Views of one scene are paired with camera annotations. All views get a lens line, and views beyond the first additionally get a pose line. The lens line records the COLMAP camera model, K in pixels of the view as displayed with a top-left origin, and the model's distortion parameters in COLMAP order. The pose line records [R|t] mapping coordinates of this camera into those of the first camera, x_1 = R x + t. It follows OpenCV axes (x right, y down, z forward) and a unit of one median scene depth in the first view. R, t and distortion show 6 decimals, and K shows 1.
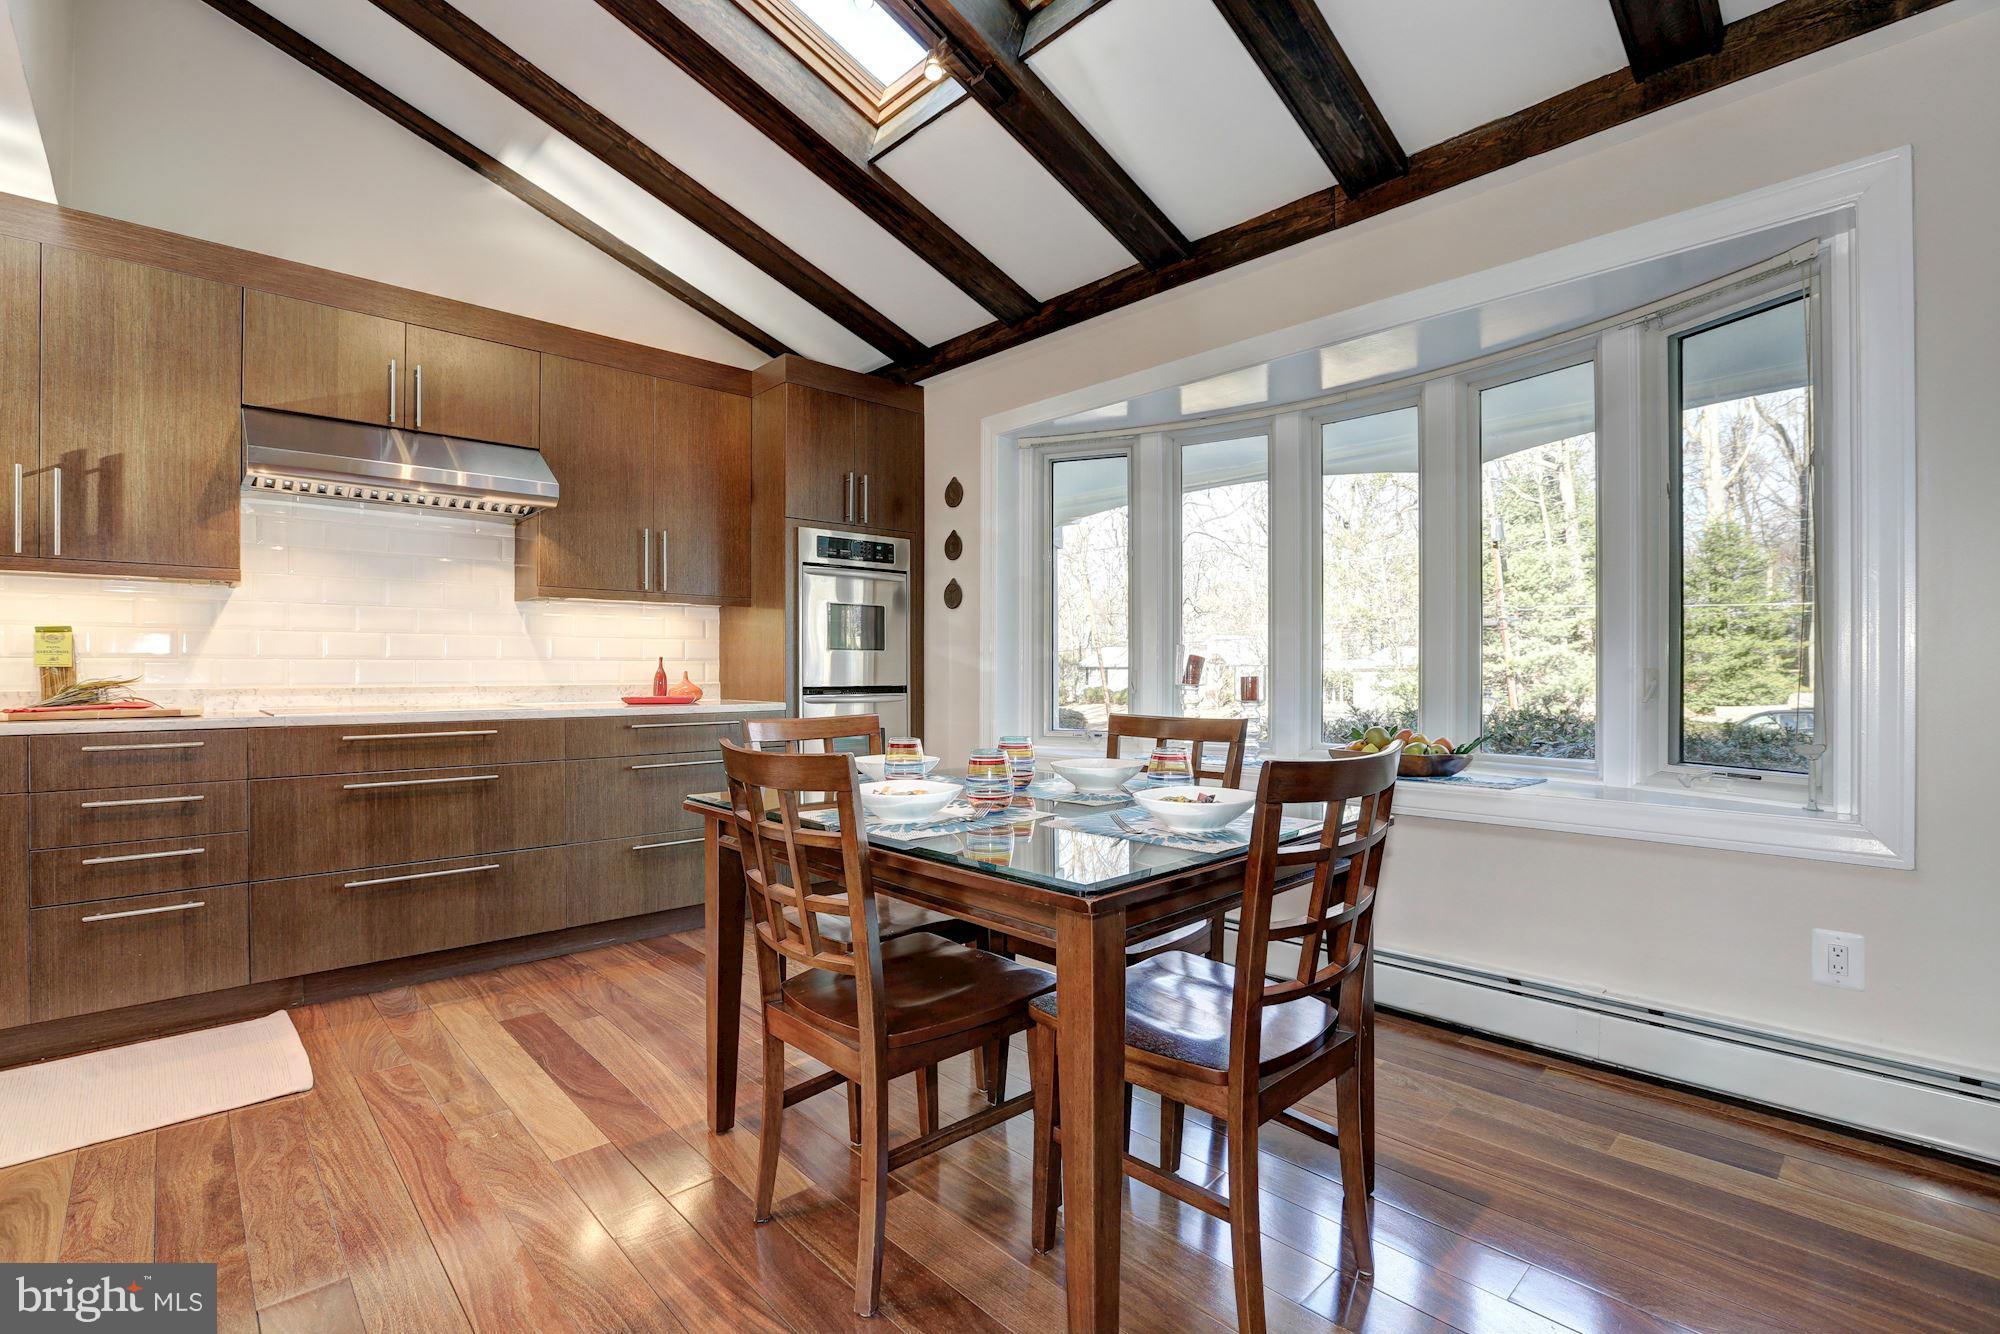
lens RADIAL K [[909.8, 0, 1000.0], [0, 909.8, 667.0], [0, 0, 1]] dist [-0.024929, 0.000328]
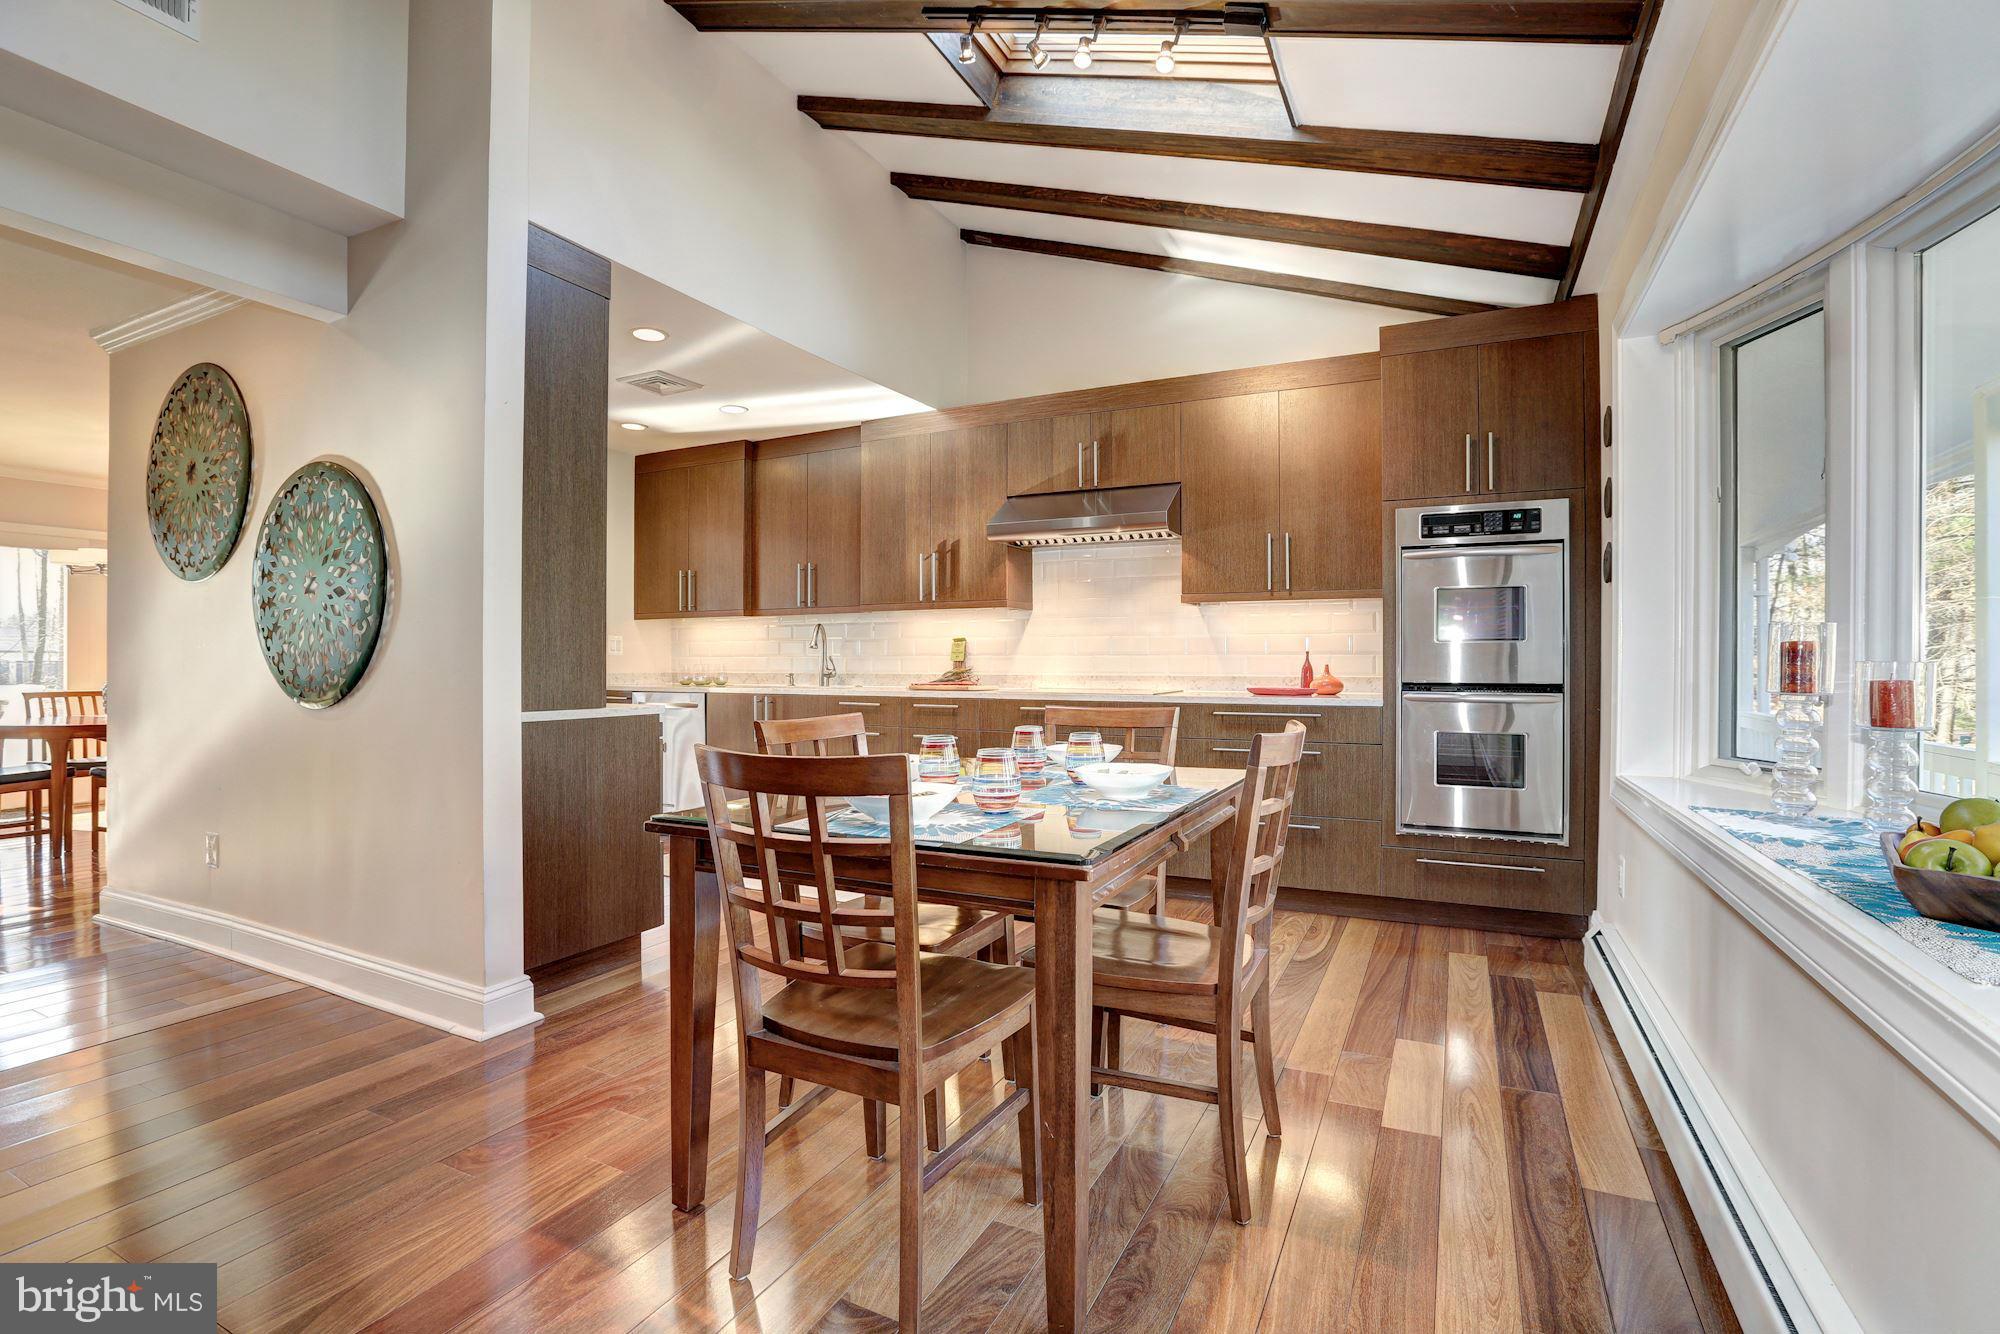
lens RADIAL K [[909.8, 0, 1000.0], [0, 909.8, 667.0], [0, 0, 1]] dist [-0.024929, 0.000328]
pose [[0.356657, 0.006520, -0.934213, 0.627635], [0.001372, 0.999971, 0.007502, -0.001179], [0.934234, -0.003957, 0.356637, 0.376265]]
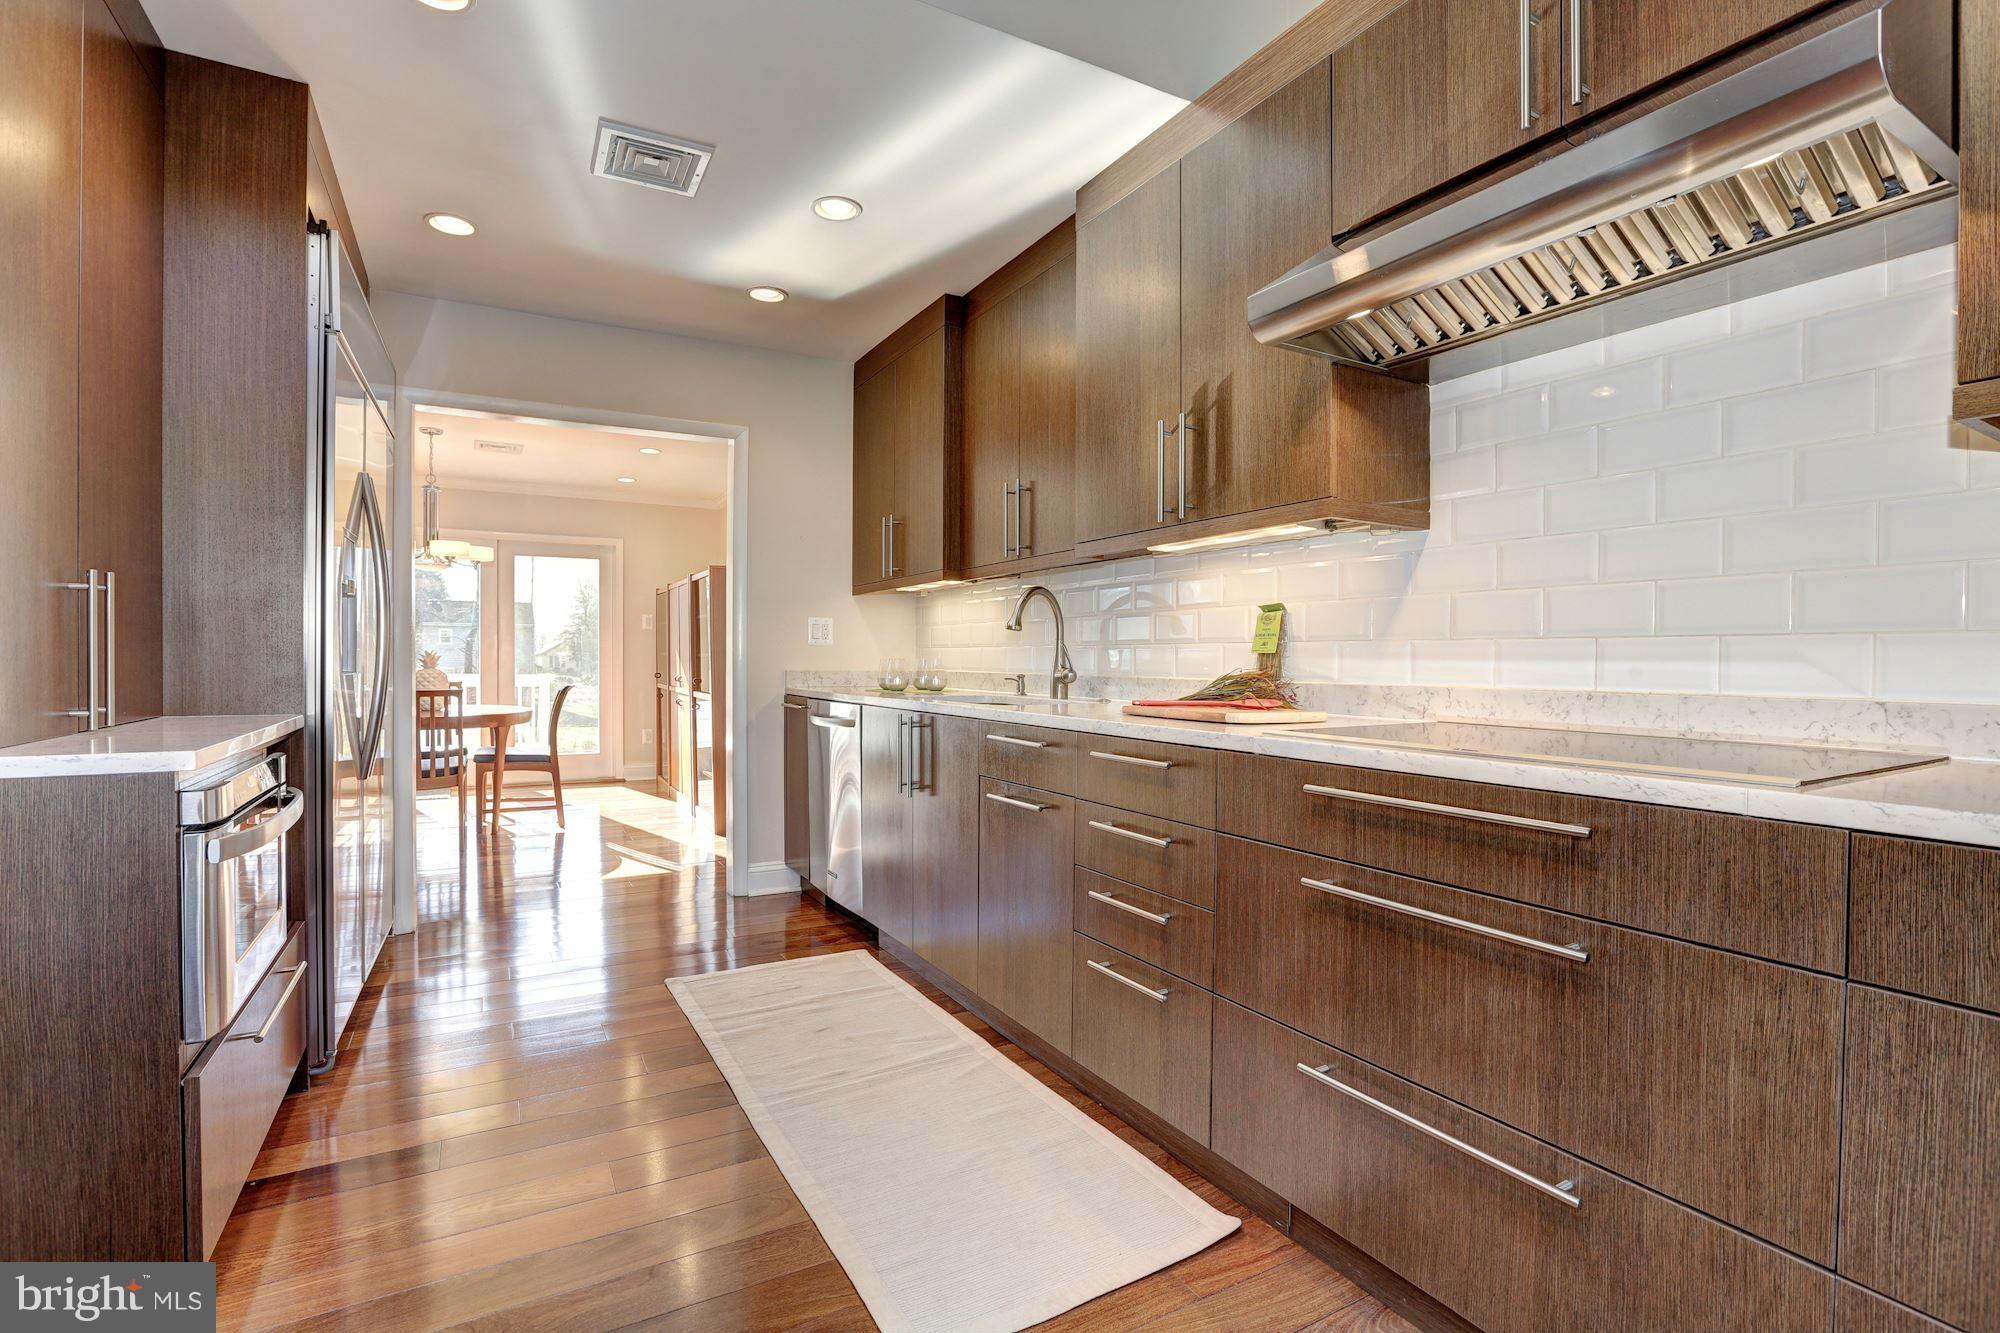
lens RADIAL K [[909.8, 0, 1000.0], [0, 909.8, 666.5], [0, 0, 1]] dist [-0.024929, 0.000328]
pose [[-0.228472, 0.010640, -0.973492, -0.159856], [-0.001236, 0.999936, 0.011219, 0.002868], [0.973550, 0.003767, -0.228445, 0.857205]]
